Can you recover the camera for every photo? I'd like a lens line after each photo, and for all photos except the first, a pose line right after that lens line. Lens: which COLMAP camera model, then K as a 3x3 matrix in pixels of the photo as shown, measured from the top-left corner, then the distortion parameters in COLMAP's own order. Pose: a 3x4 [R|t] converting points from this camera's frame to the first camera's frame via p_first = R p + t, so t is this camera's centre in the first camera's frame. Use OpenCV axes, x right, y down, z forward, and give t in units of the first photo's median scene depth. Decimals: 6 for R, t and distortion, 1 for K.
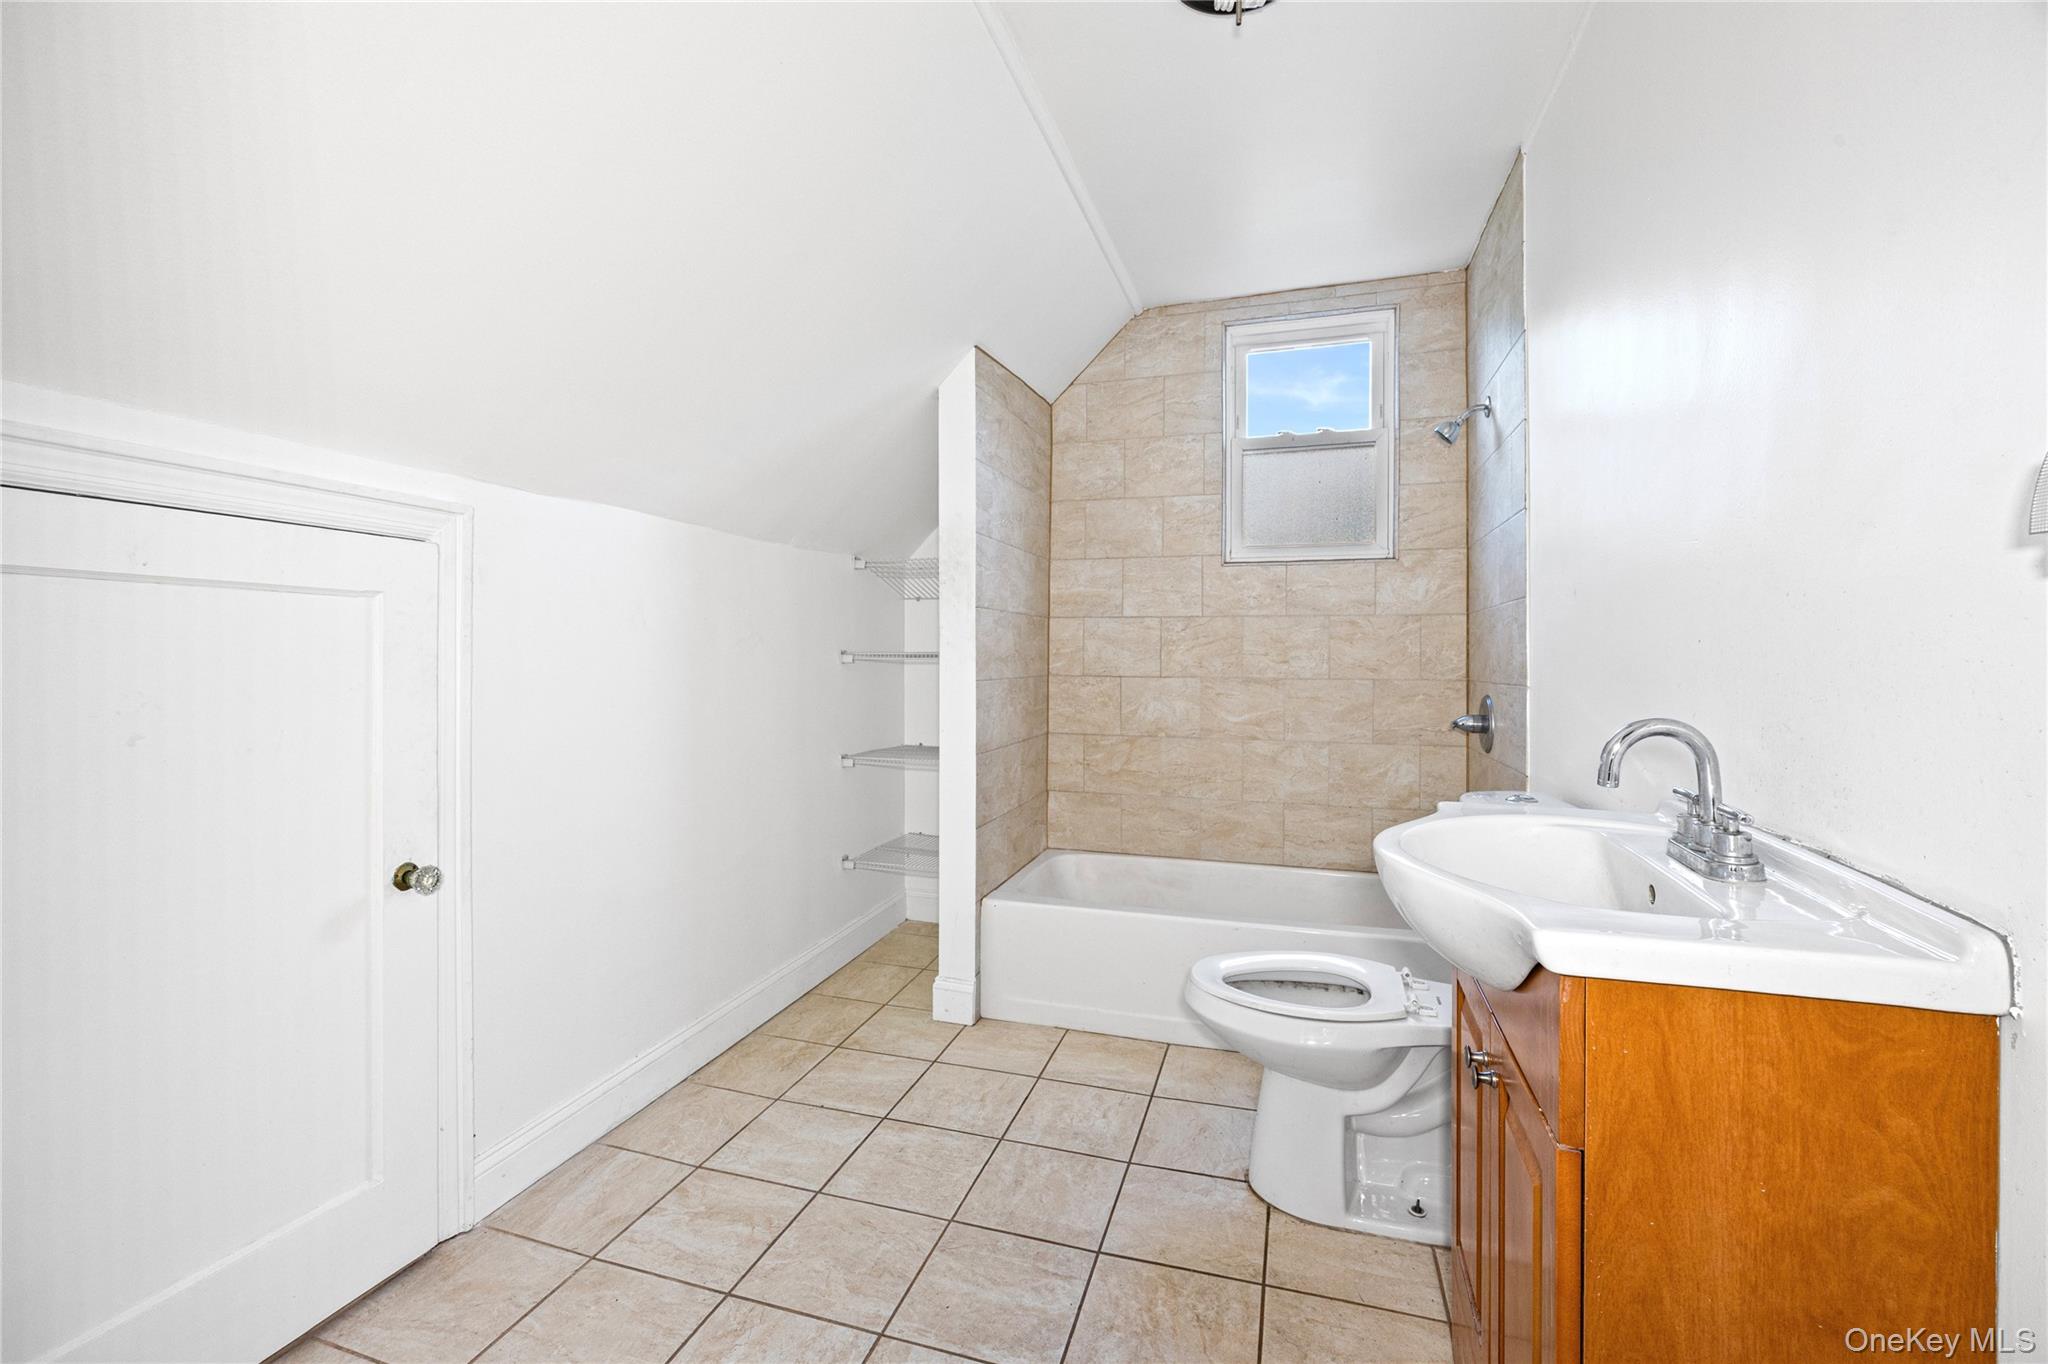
lens RADIAL K [[861.6, 0, 1023.8], [0, 861.6, 649.3], [0, 0, 1]] dist [-0.010252, -0.000177]
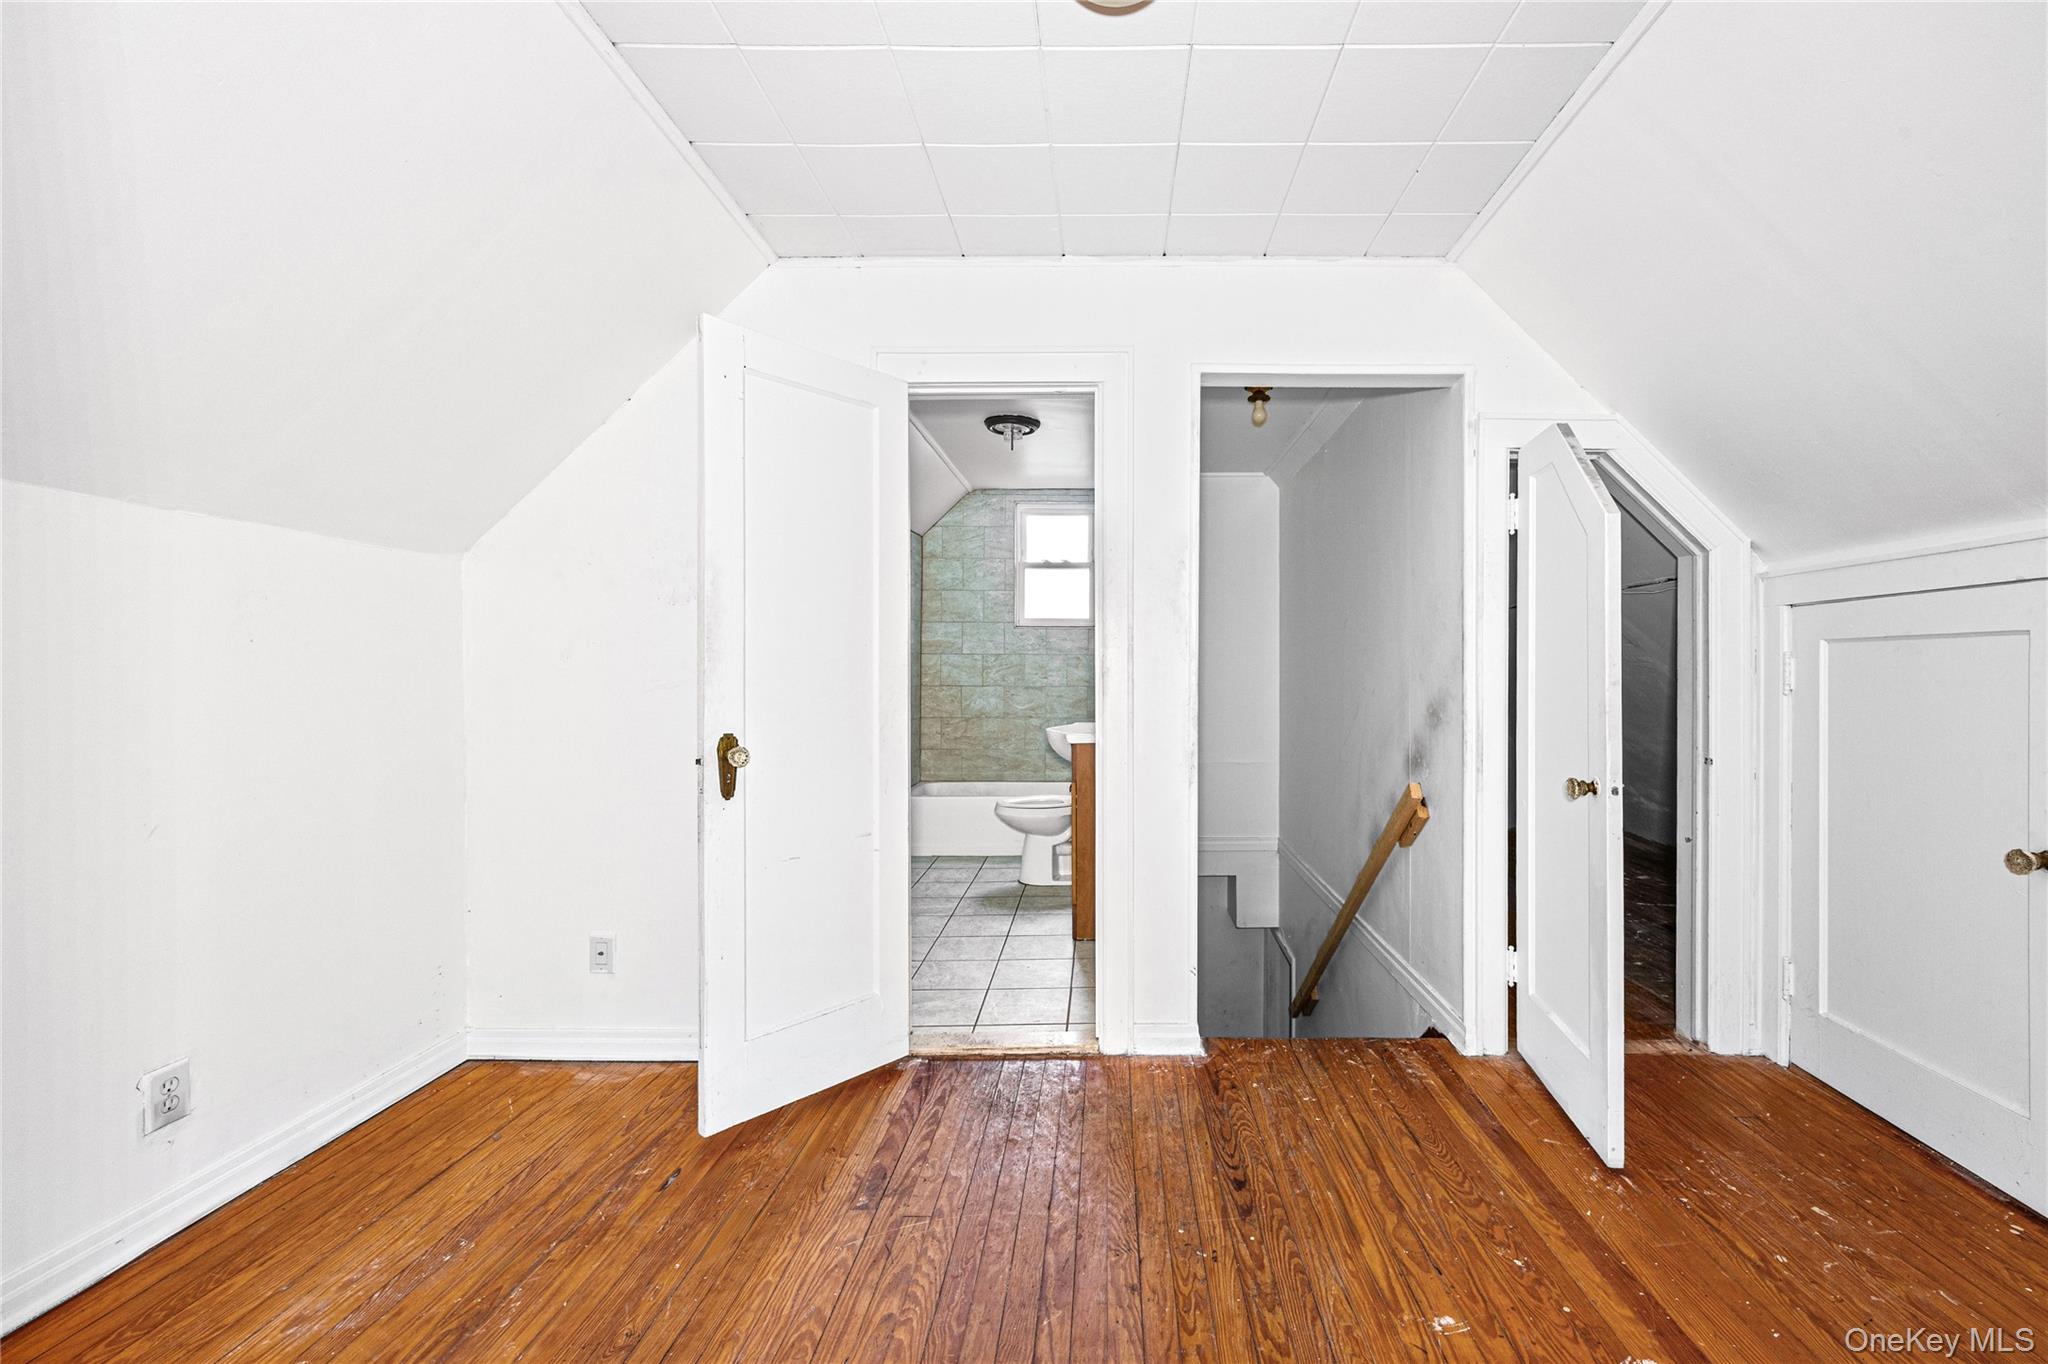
lens RADIAL K [[829.8, 0, 1021.9], [0, 829.8, 667.8], [0, 0, 1]] dist [0.000830, 0.000043]
pose [[0.977043, -0.004676, 0.212991, -0.143516], [0.002569, 0.999945, 0.010166, -0.025790], [-0.213027, -0.009386, 0.977001, -0.790496]]
